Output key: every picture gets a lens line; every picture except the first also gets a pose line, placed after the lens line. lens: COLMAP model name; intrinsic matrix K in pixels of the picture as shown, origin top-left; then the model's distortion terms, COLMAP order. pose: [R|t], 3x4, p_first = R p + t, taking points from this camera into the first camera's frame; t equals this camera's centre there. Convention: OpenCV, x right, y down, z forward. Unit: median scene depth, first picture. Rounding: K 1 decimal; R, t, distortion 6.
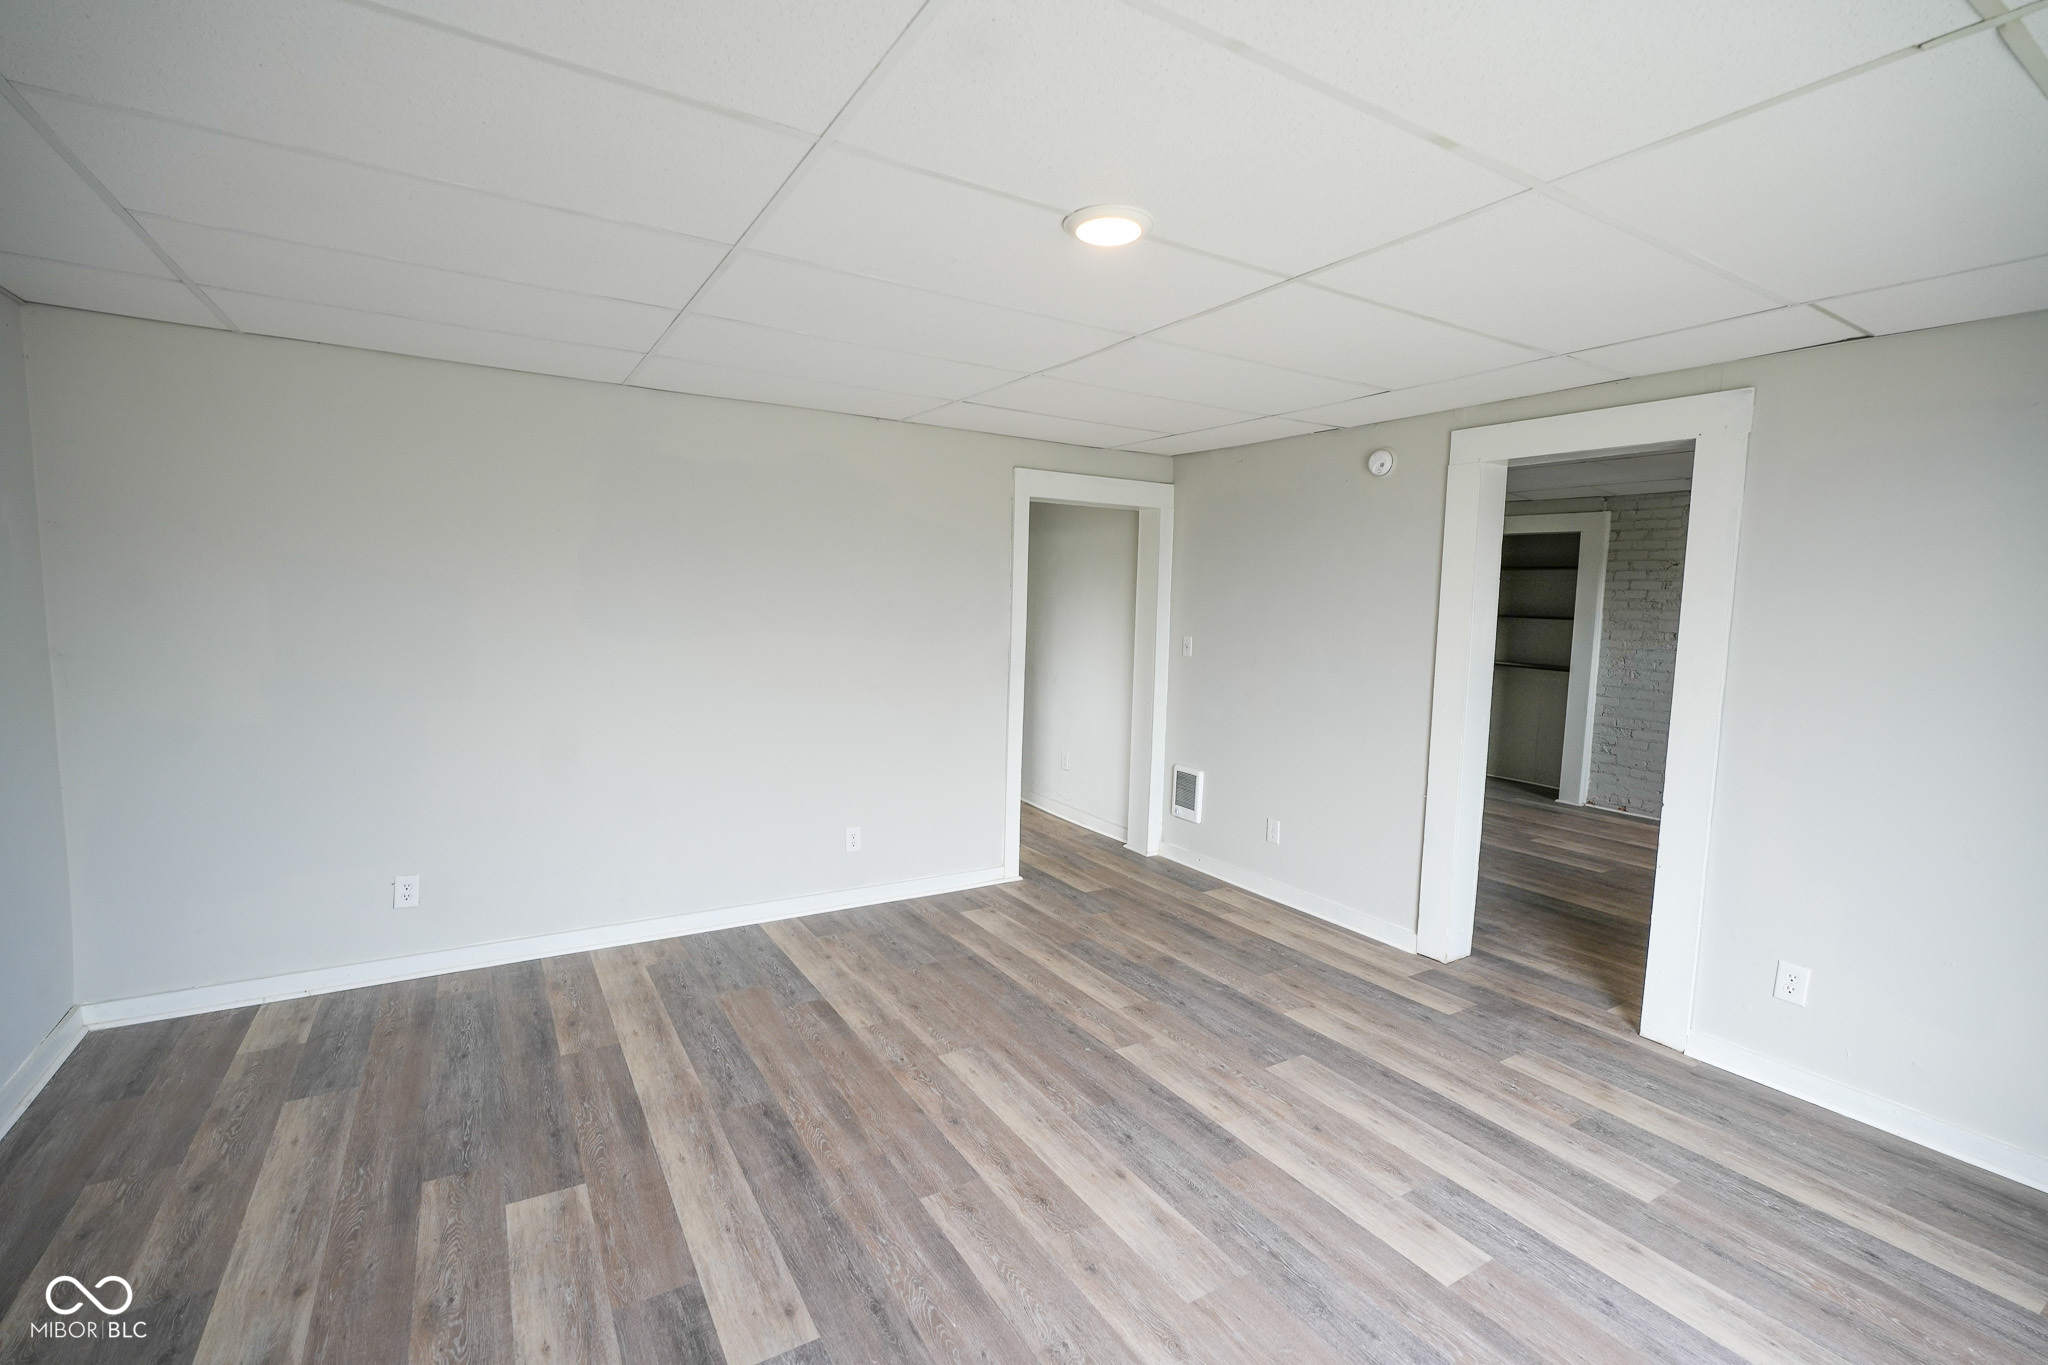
lens RADIAL K [[902.5, 0, 1025.5], [0, 902.5, 683.4], [0, 0, 1]] dist [-0.000455, 0.000169]
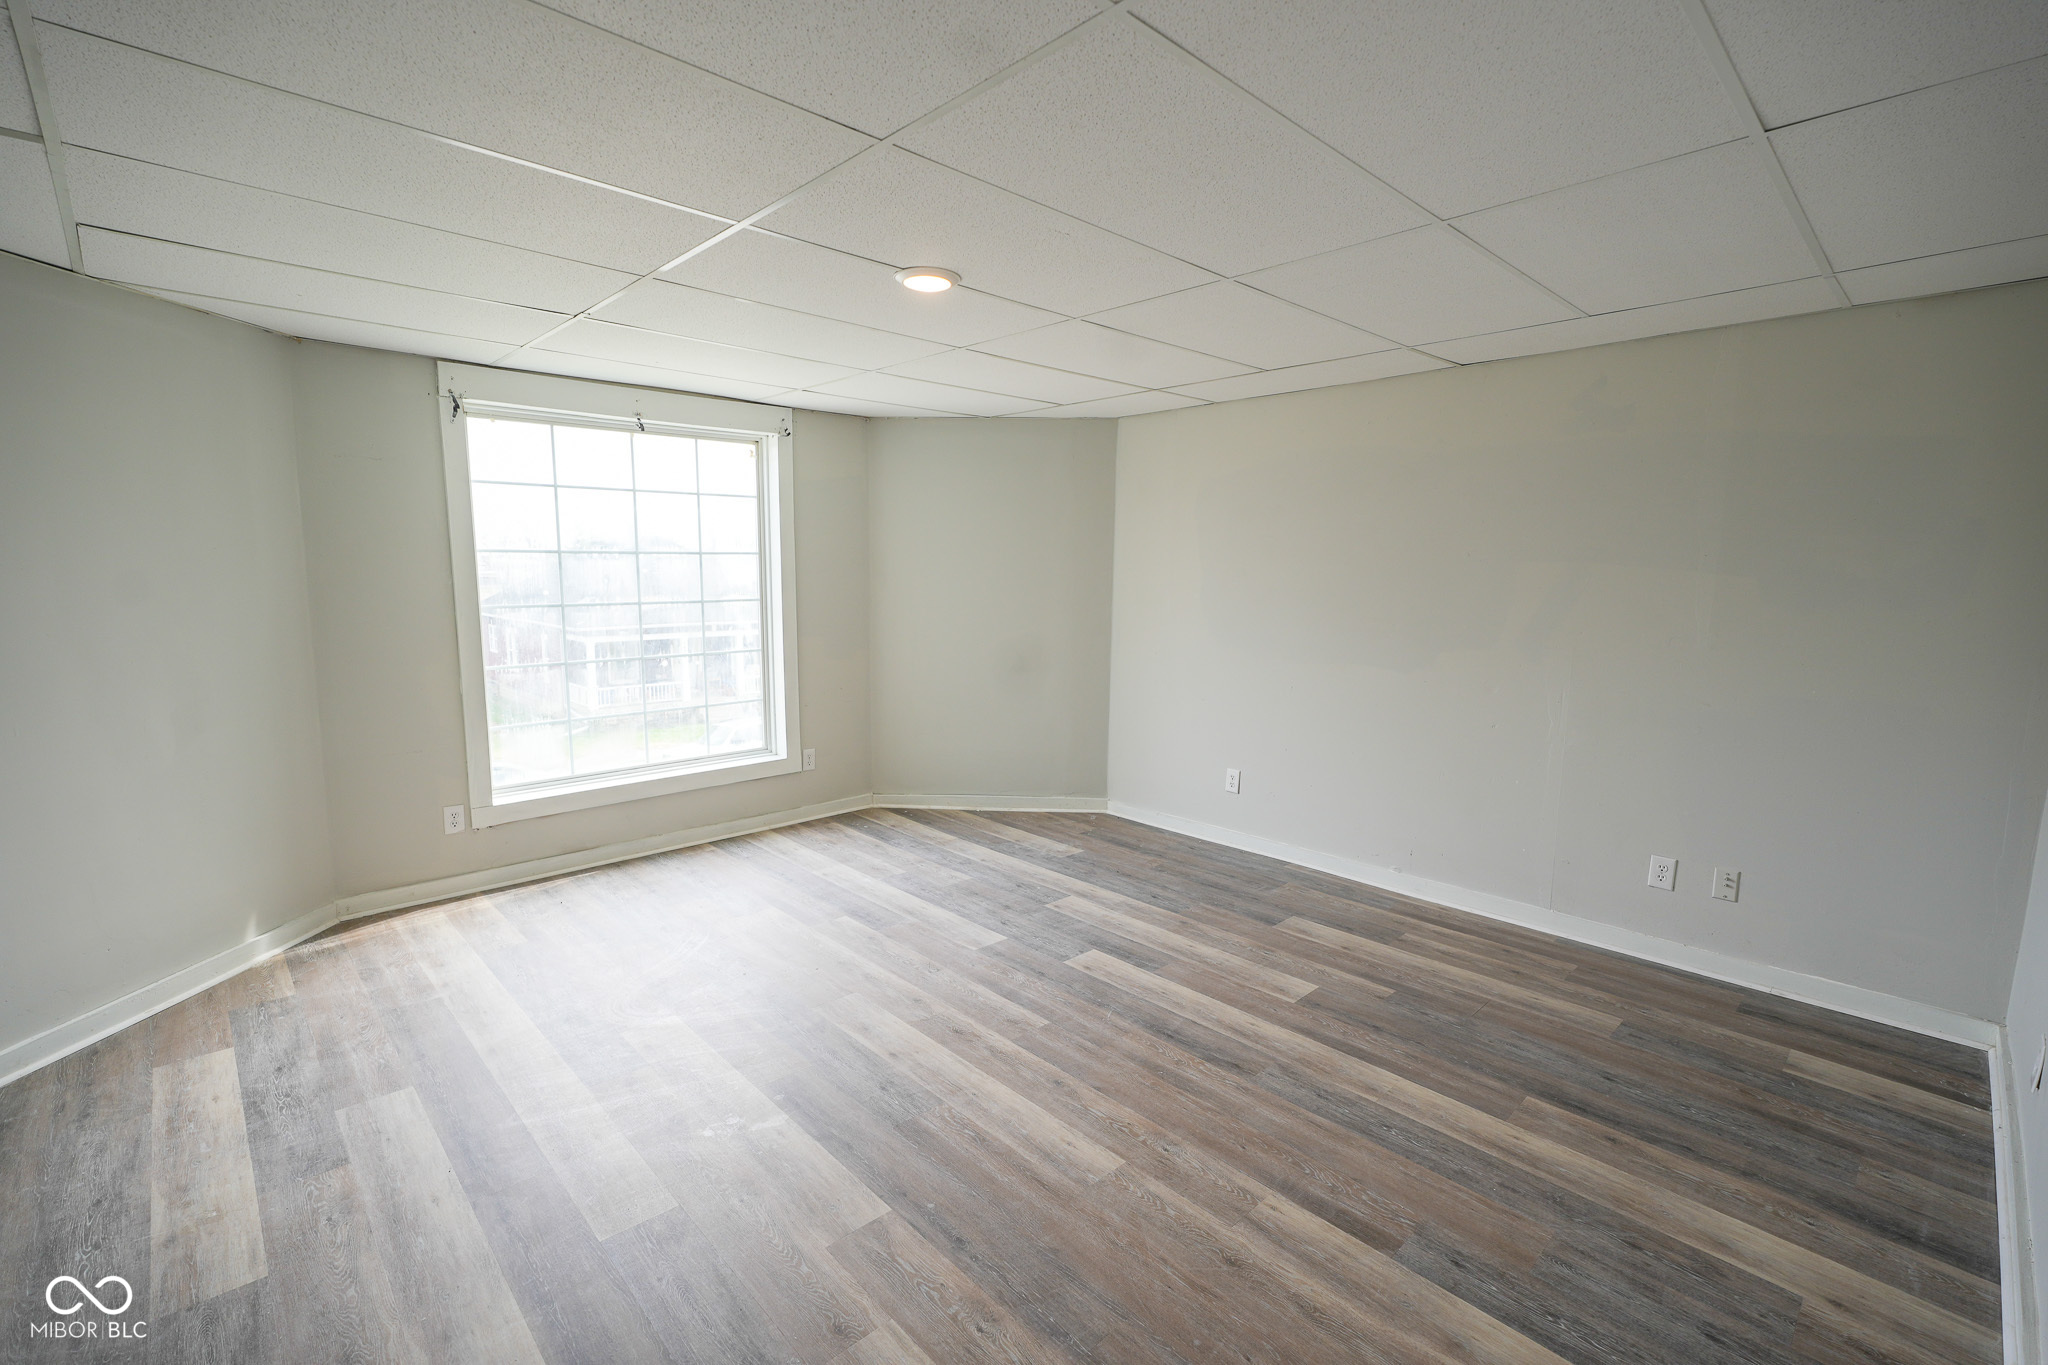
lens RADIAL K [[902.5, 0, 1023.0], [0, 902.5, 683.5], [0, 0, 1]] dist [-0.000455, 0.000169]
pose [[-0.977663, -0.007390, -0.210047, 0.165756], [-0.052962, 0.975795, 0.212176, -0.151068], [0.203395, 0.218561, -0.954391, 1.776587]]
